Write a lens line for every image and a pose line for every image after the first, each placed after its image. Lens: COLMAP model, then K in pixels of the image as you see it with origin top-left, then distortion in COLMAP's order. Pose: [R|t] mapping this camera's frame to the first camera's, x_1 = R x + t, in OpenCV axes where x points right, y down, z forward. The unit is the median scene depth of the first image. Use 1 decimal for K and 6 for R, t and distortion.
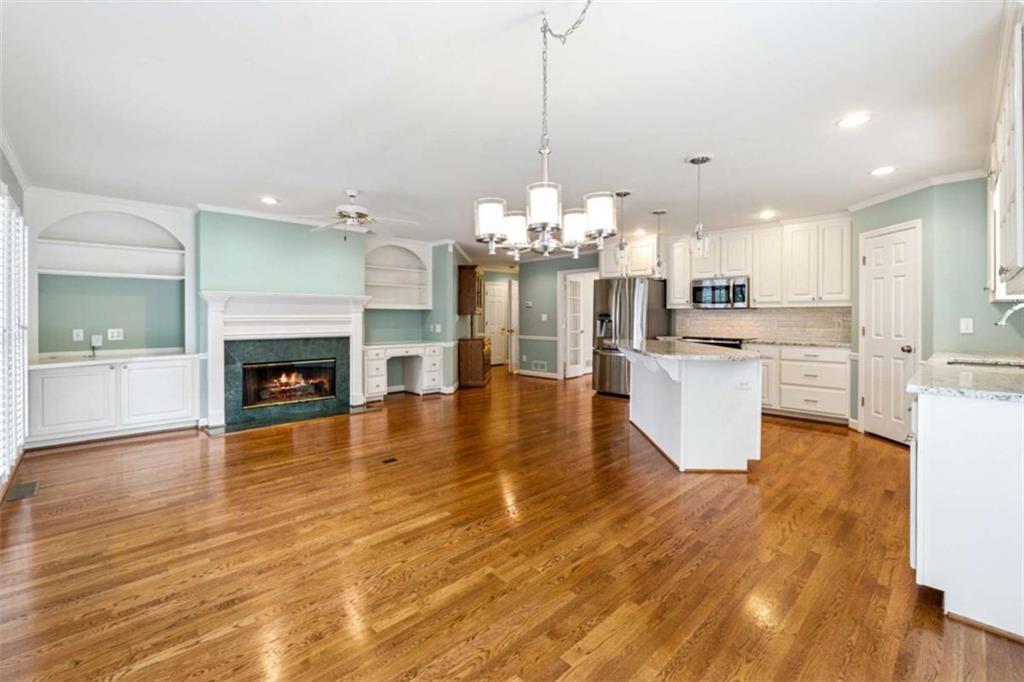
lens RADIAL K [[438.2, 0, 512.1], [0, 438.2, 323.9], [0, 0, 1]] dist [-0.000630, -0.000020]
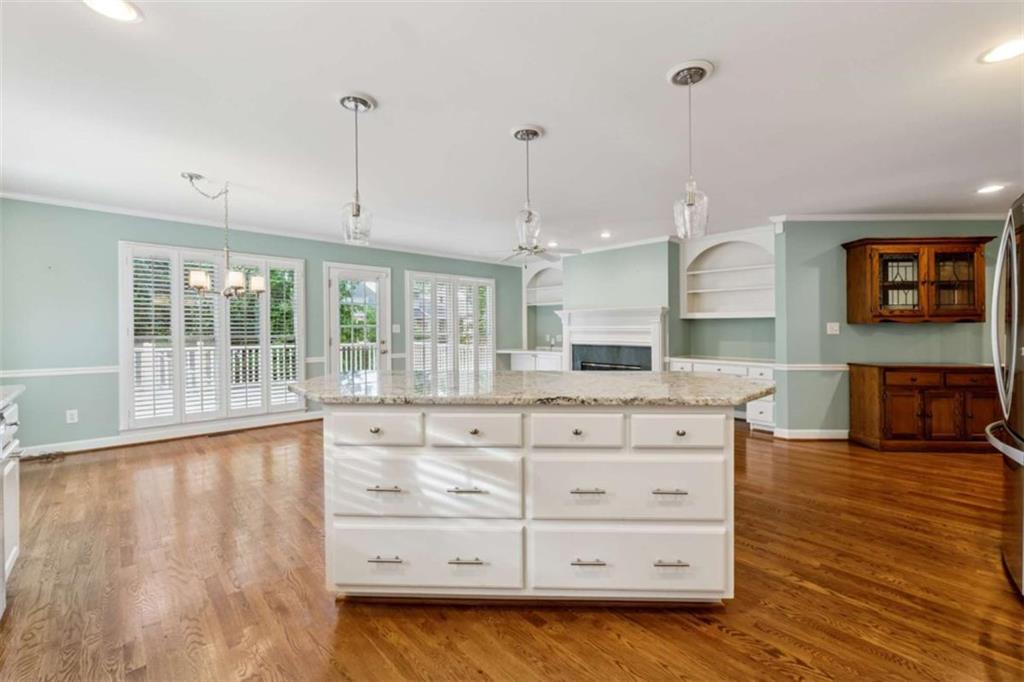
lens RADIAL K [[438.2, 0, 512.1], [0, 438.2, 323.9], [0, 0, 1]] dist [-0.000630, -0.000020]
pose [[-0.017449, -0.005972, -0.999830, 0.558199], [-0.008269, 0.999949, -0.005829, -0.013649], [0.999814, 0.008166, -0.017498, 0.593540]]
